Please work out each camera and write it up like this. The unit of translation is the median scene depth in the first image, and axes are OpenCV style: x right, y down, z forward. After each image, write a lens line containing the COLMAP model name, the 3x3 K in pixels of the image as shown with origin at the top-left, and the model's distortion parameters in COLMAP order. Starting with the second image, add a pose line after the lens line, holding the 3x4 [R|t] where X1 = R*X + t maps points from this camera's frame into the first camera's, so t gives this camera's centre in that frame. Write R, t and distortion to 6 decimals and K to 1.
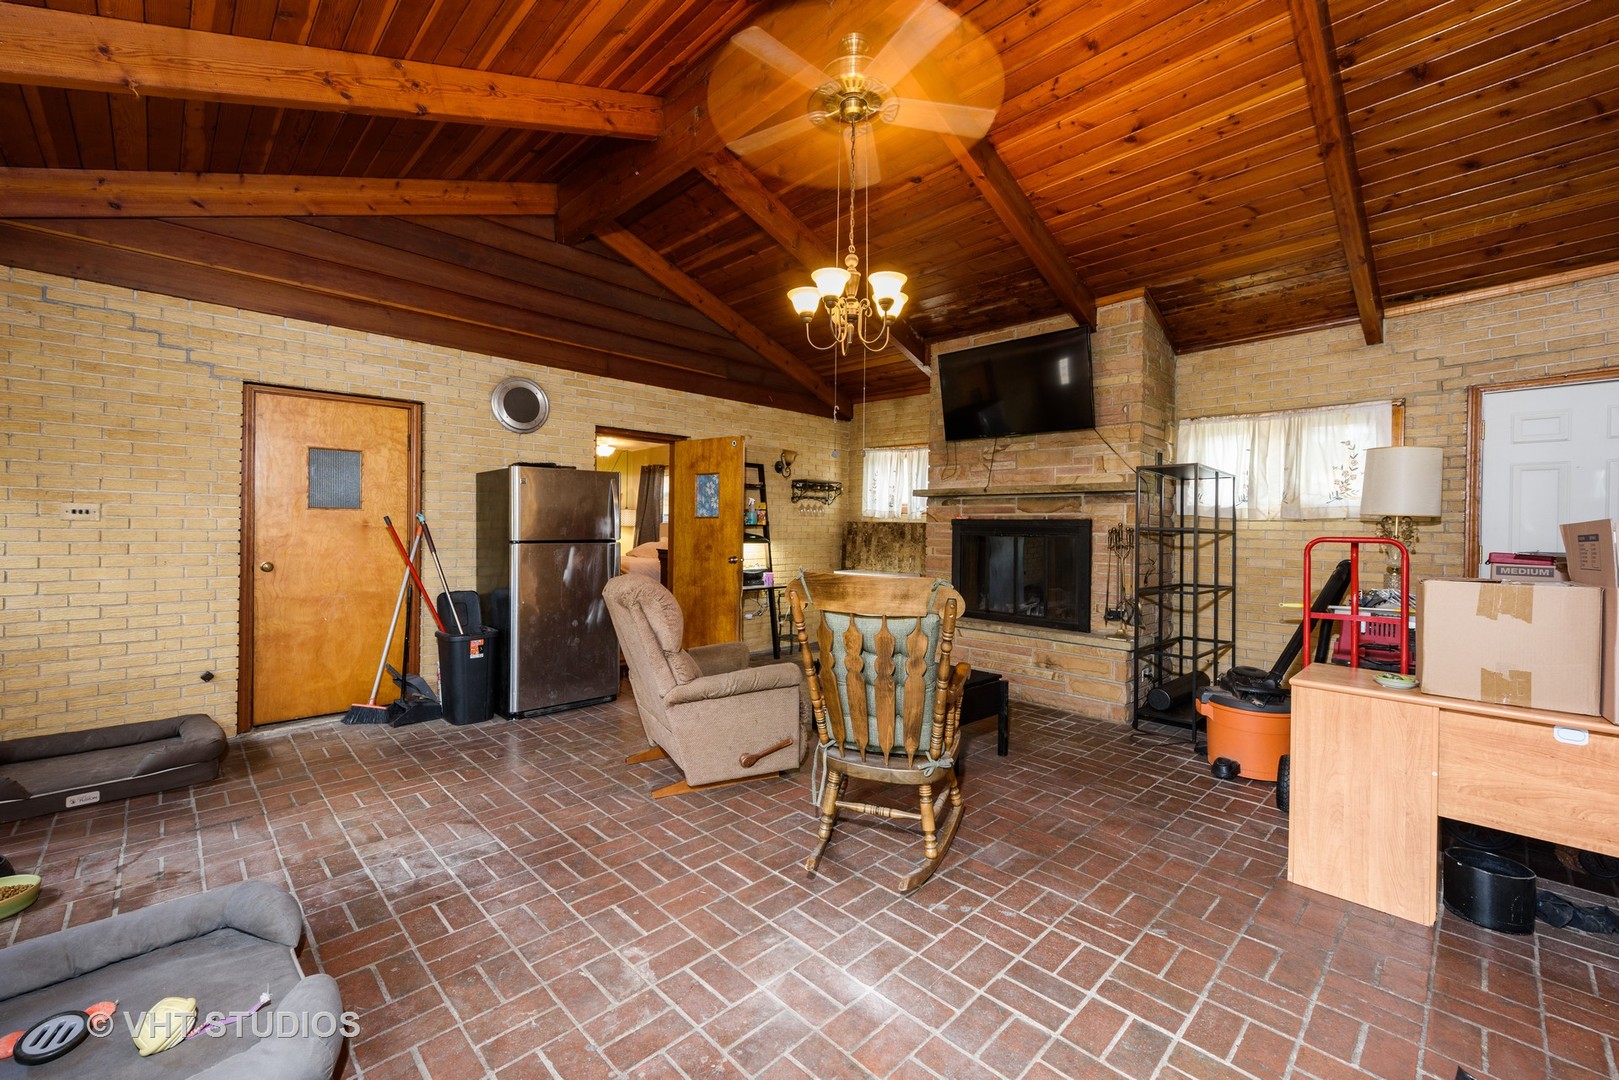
lens RADIAL K [[642.4, 0, 800.2], [0, 642.4, 525.8], [0, 0, 1]] dist [0.009335, -0.002084]
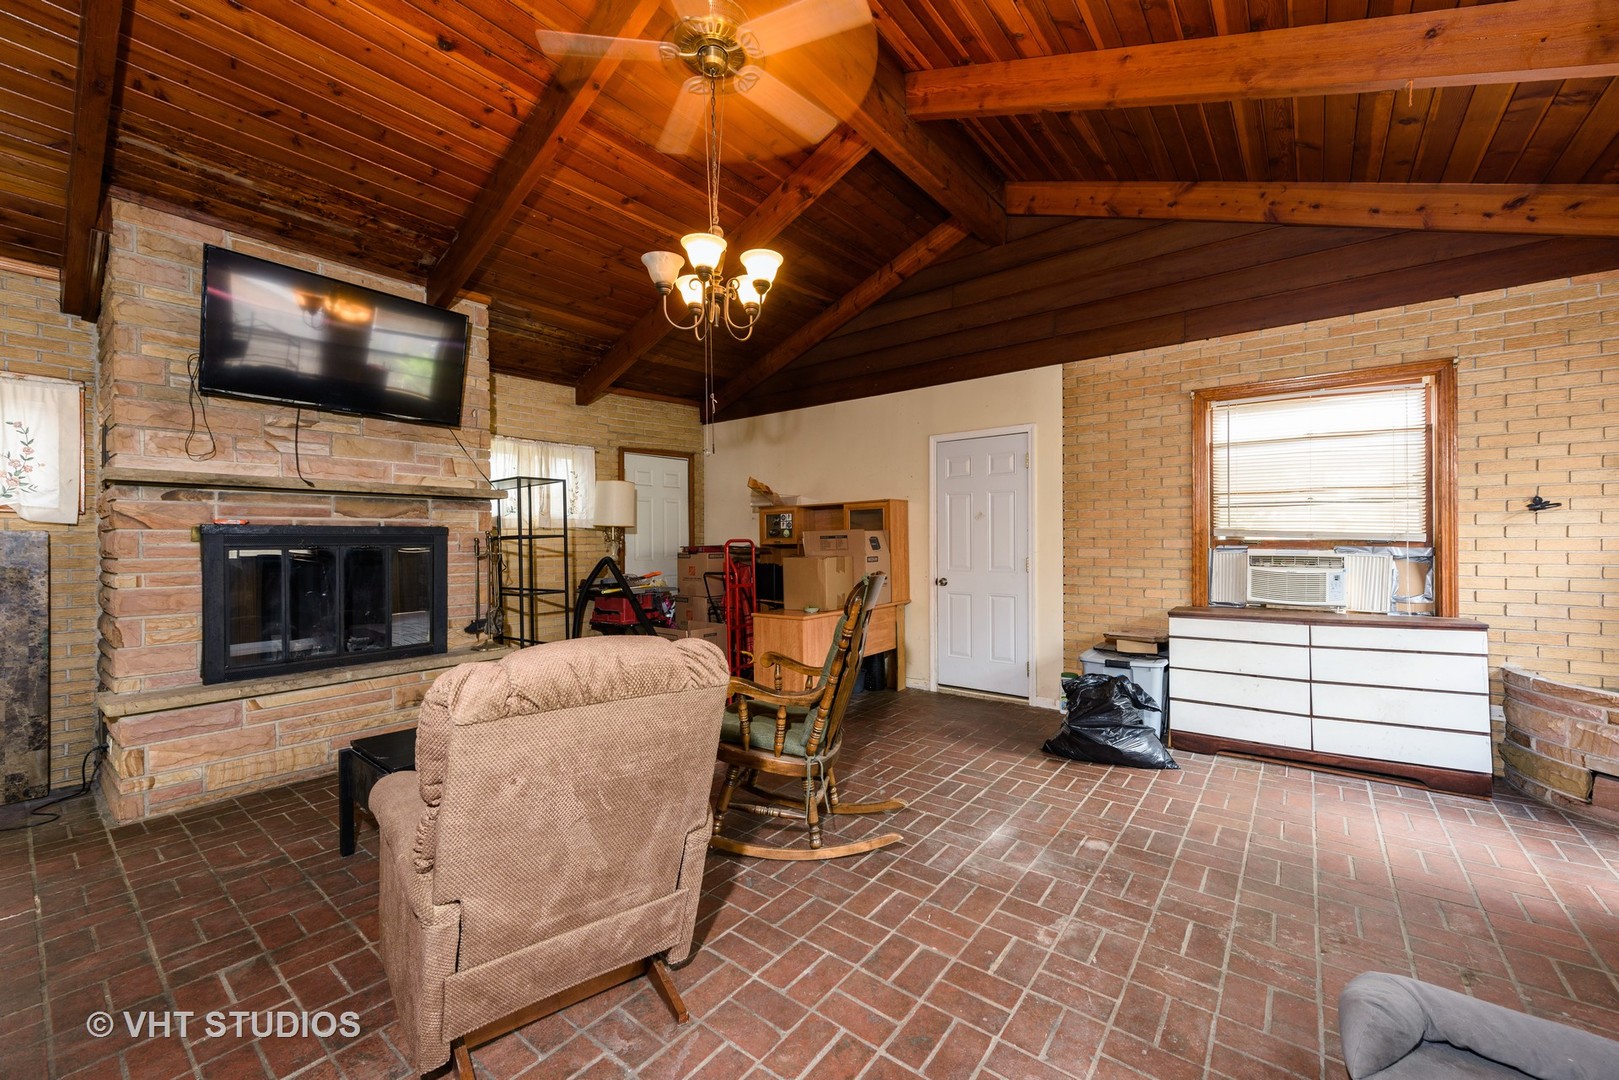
lens RADIAL K [[642.4, 0, 798.6], [0, 642.4, 542.8], [0, 0, 1]] dist [0.009335, -0.002084]
pose [[-0.124939, -0.017949, 0.992002, -0.861481], [0.005441, 0.999809, 0.018776, -0.003360], [-0.992149, 0.007744, -0.124818, 1.058076]]
